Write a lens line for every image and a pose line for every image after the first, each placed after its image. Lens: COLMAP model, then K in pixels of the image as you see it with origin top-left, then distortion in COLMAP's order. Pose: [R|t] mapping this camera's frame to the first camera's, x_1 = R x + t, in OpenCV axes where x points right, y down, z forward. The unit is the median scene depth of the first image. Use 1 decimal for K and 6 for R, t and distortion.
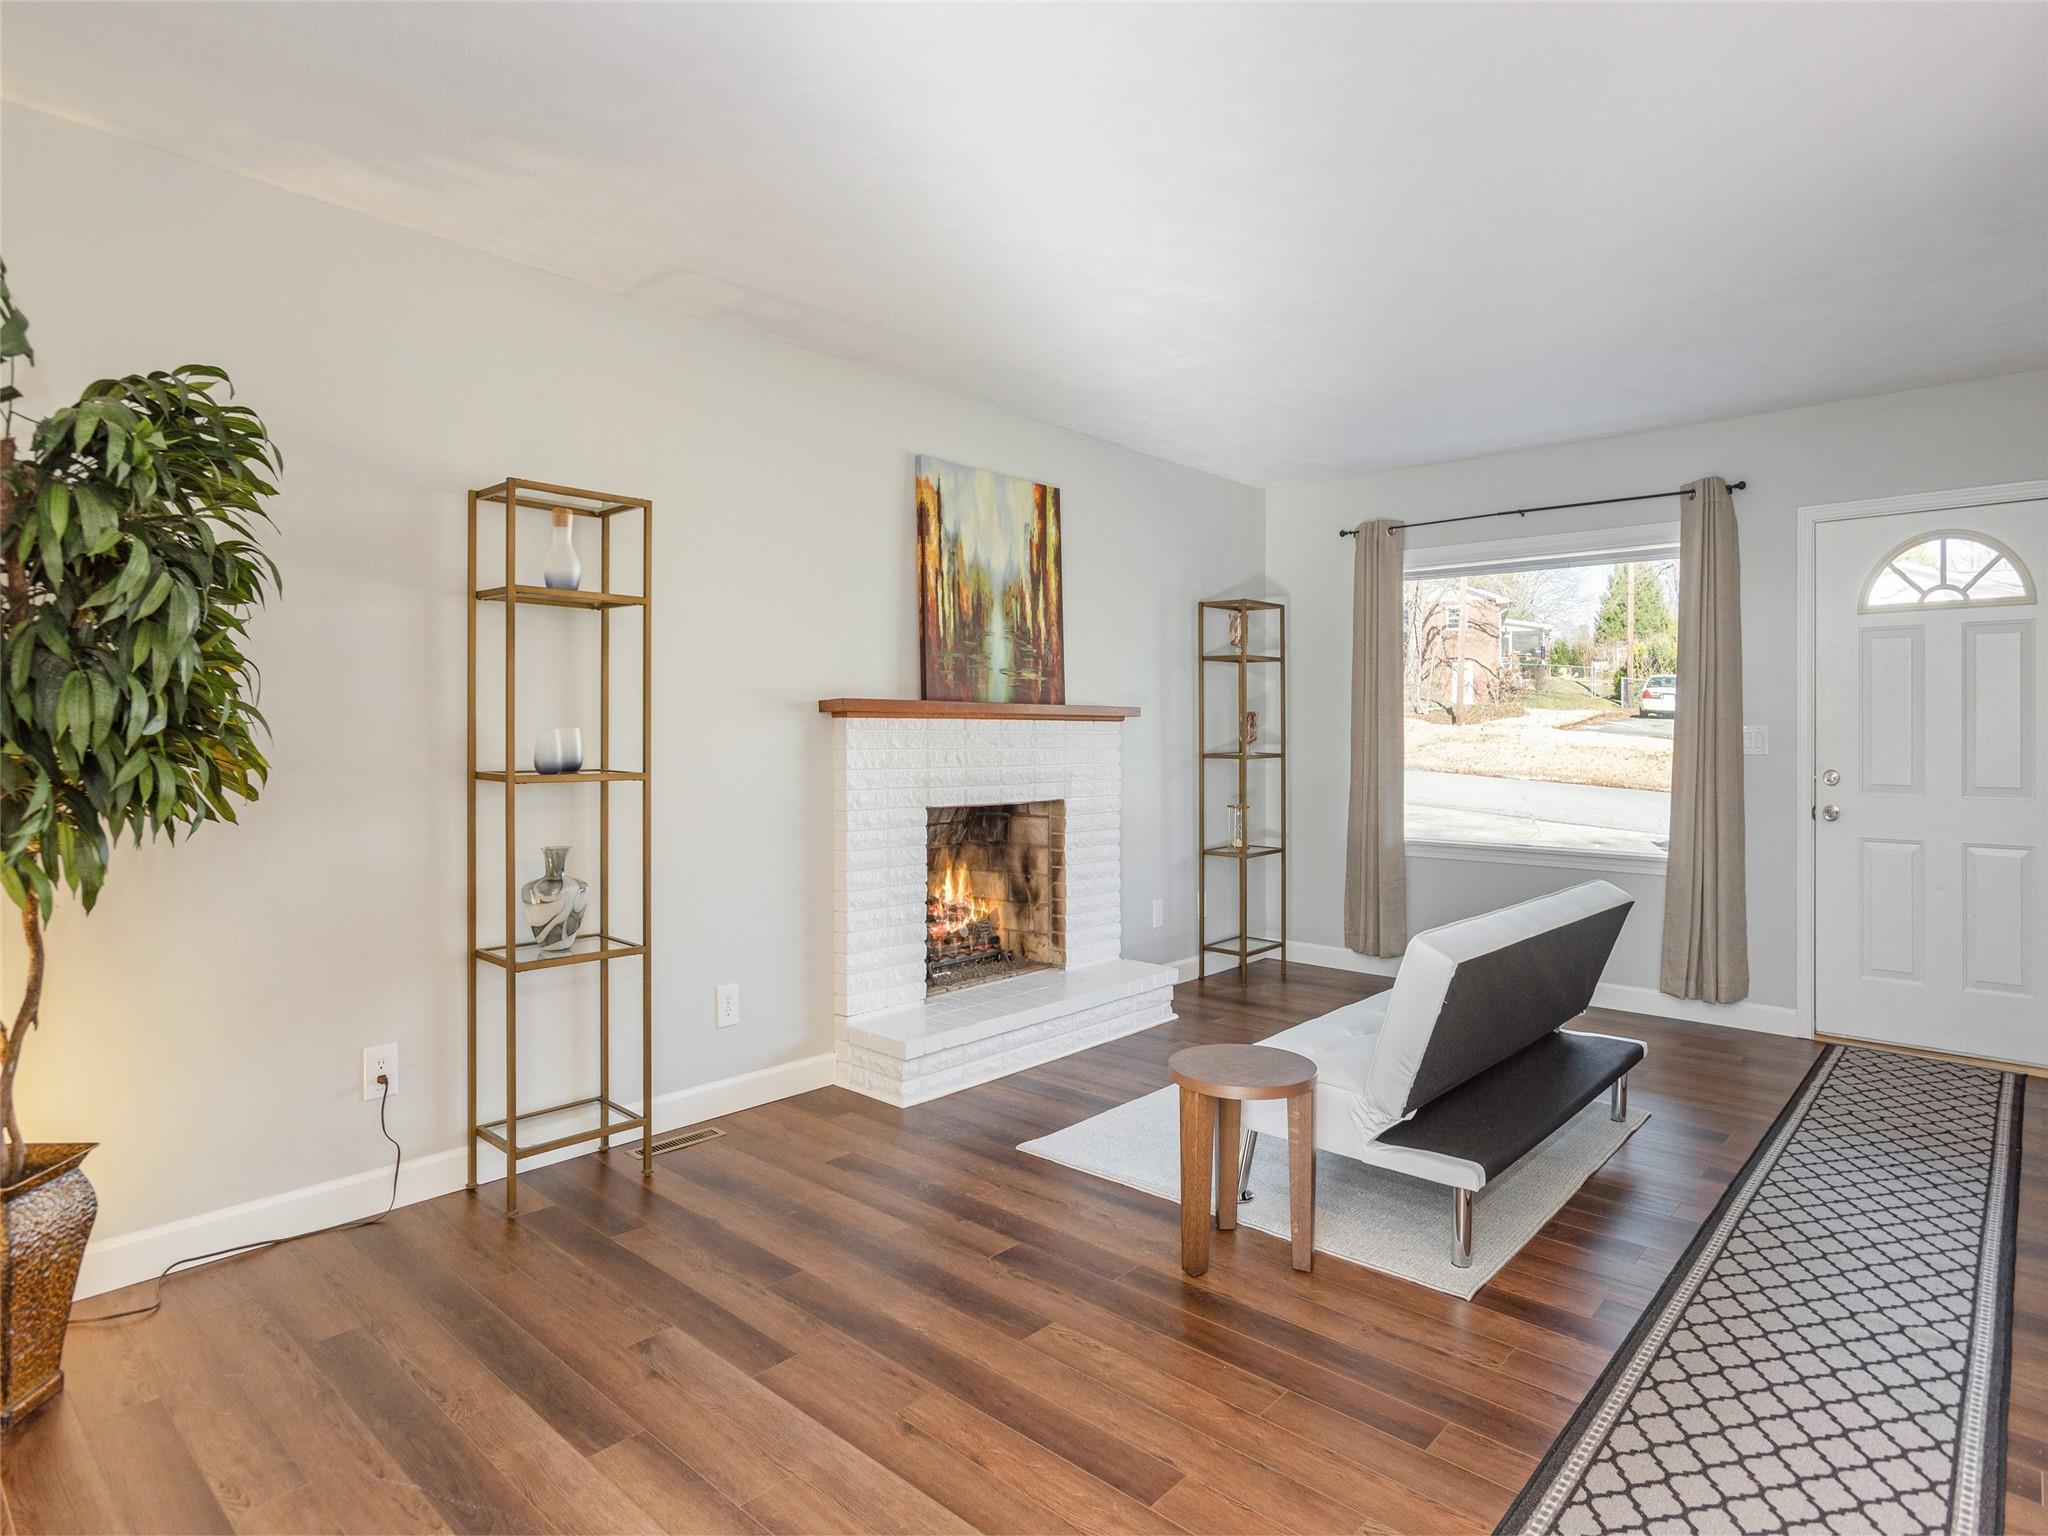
lens RADIAL K [[1149.0, 0, 1009.4], [0, 1149.0, 764.8], [0, 0, 1]] dist [-0.008703, 0.008224]
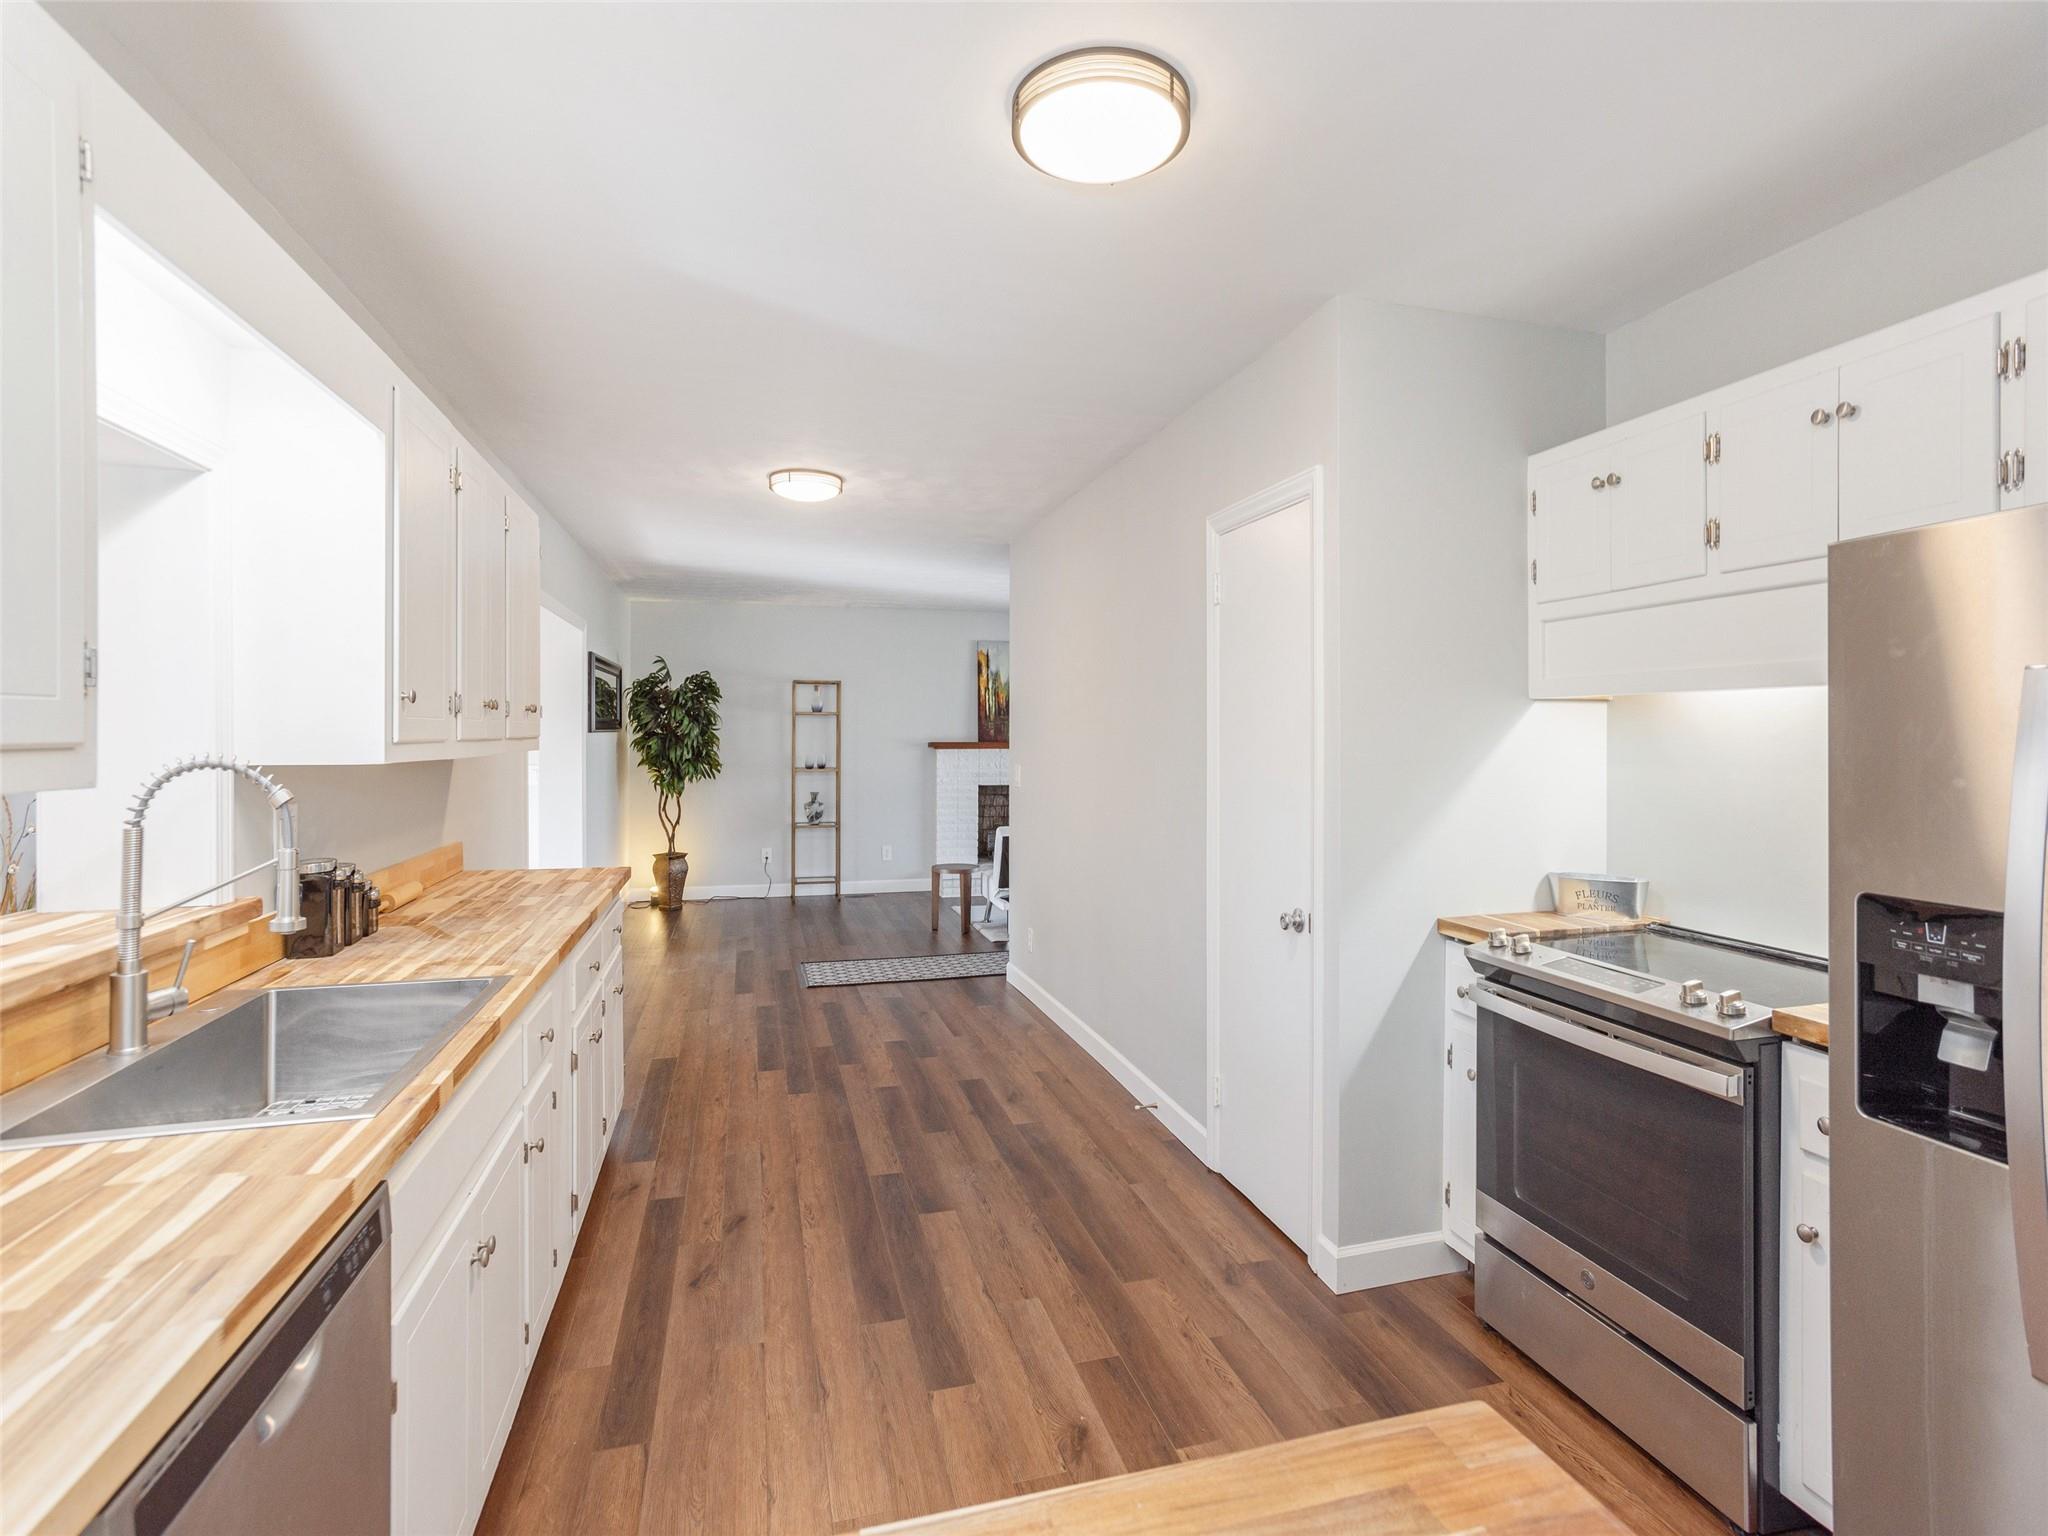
lens RADIAL K [[964.7, 0, 1024.9], [0, 964.7, 735.1], [0, 0, 1]] dist [-0.029650, 0.012359]
pose [[0.852244, 0.004483, -0.523126, 1.449036], [-0.016780, 0.999683, -0.018769, -0.042713], [0.522876, 0.024774, 0.852049, -0.939163]]
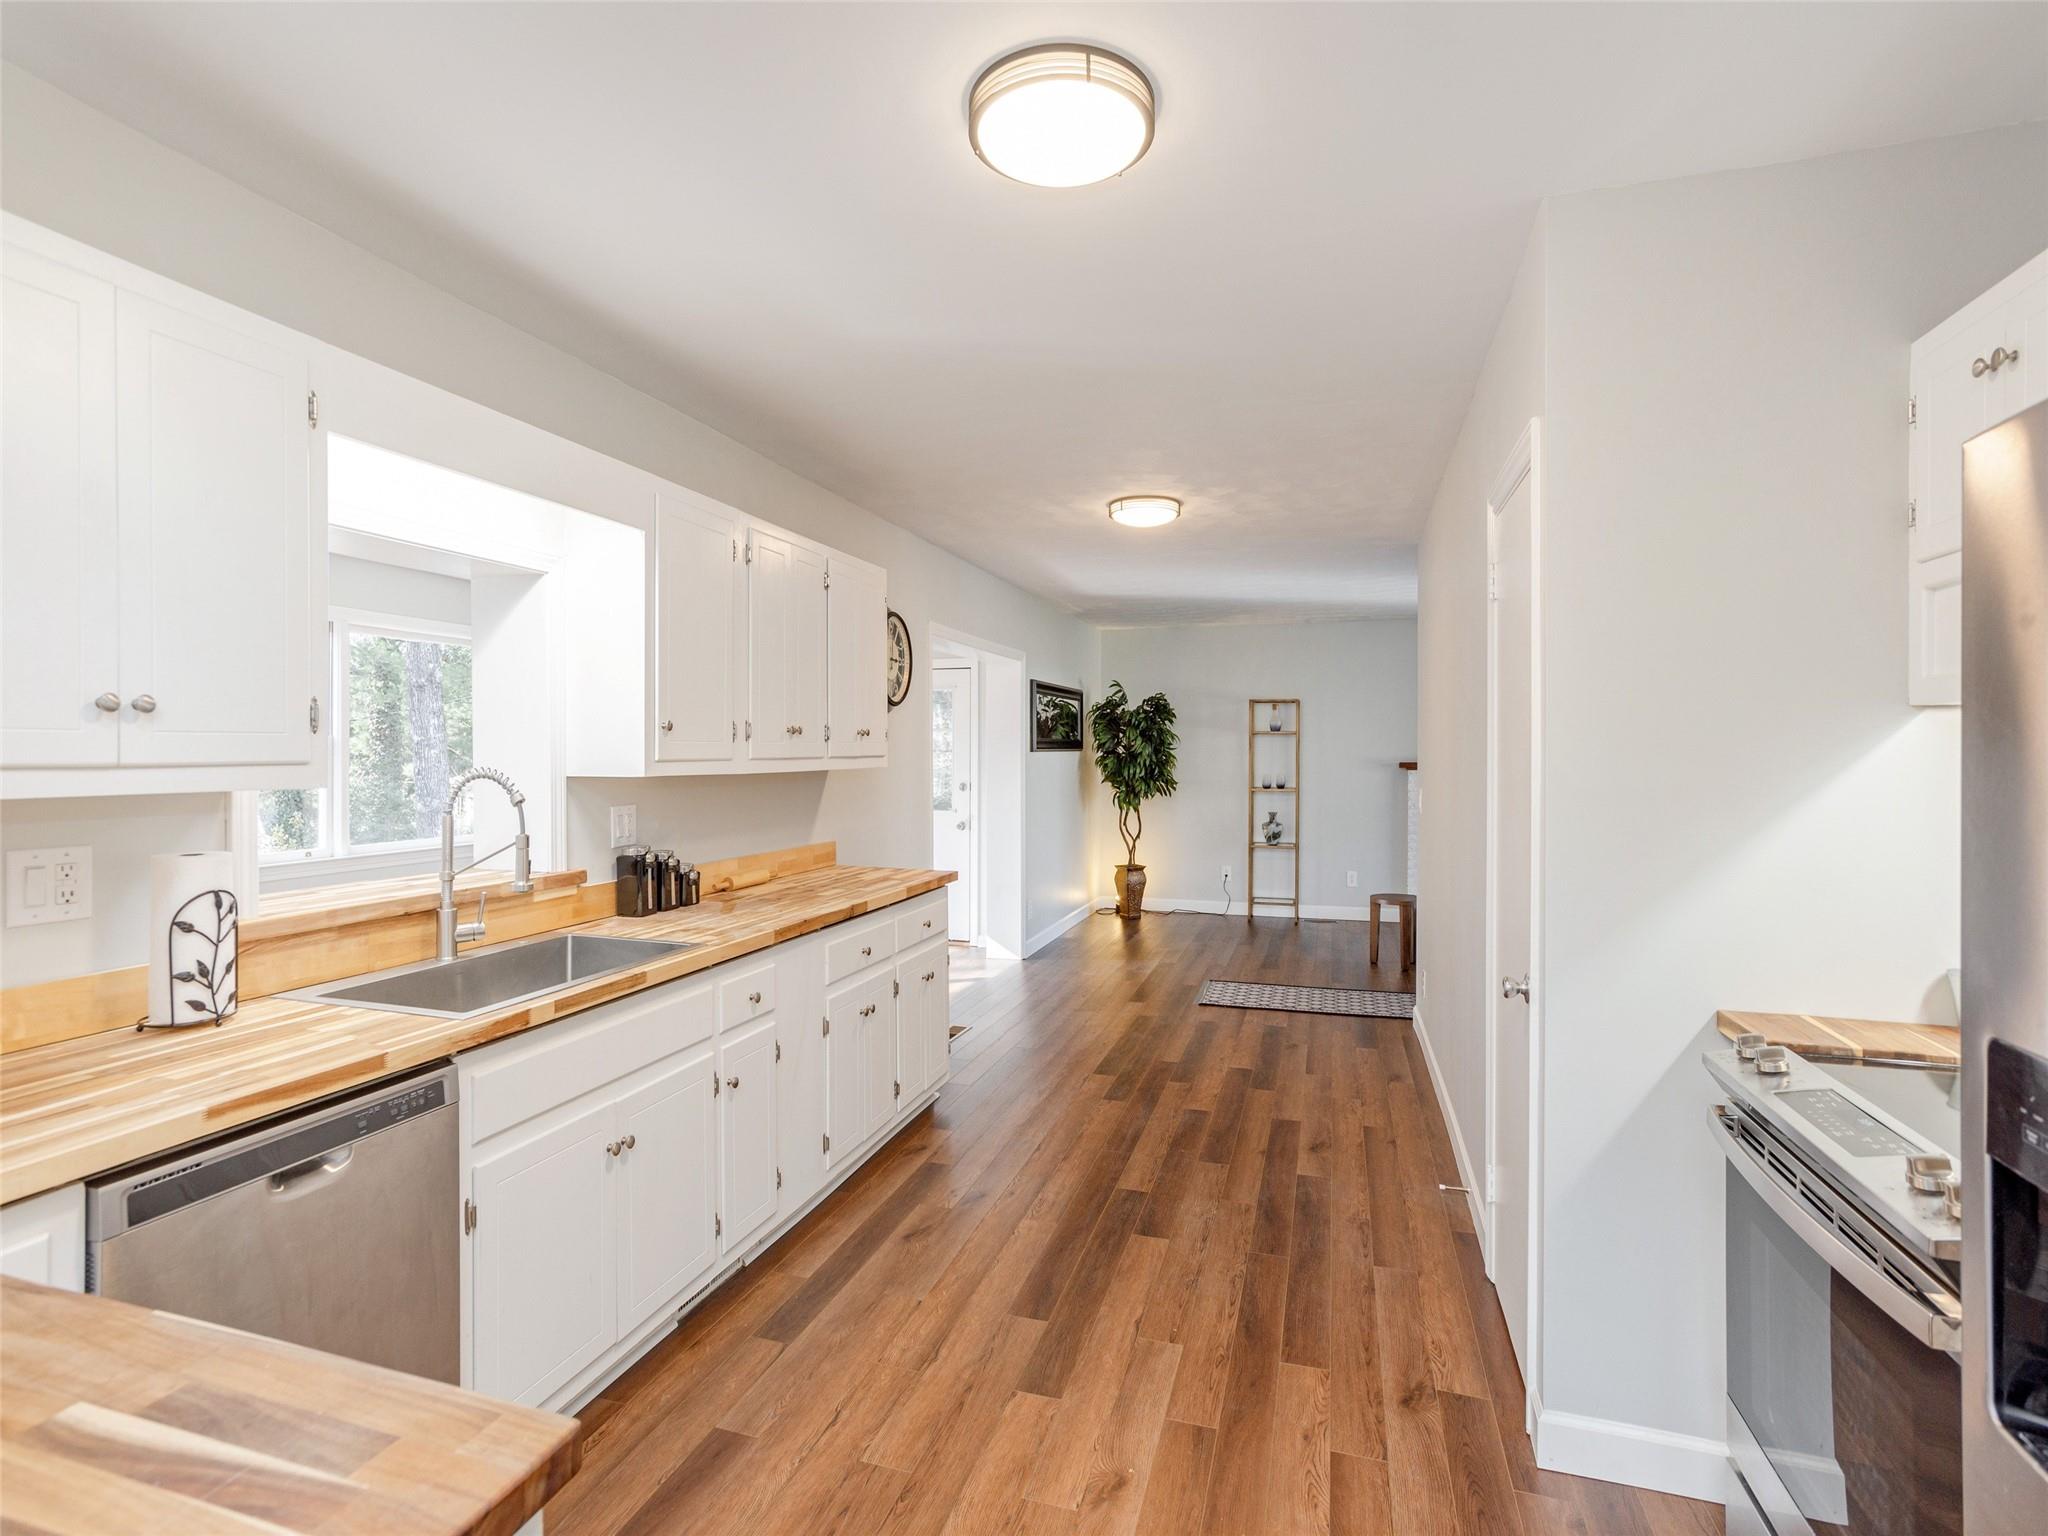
lens RADIAL K [[964.7, 0, 1026.9], [0, 964.7, 758.2], [0, 0, 1]] dist [-0.029650, 0.012359]
pose [[0.437949, 0.009350, -0.898951, 1.631402], [-0.025765, 0.999666, -0.002154, -0.050148], [0.898631, 0.024105, 0.438043, -0.738838]]
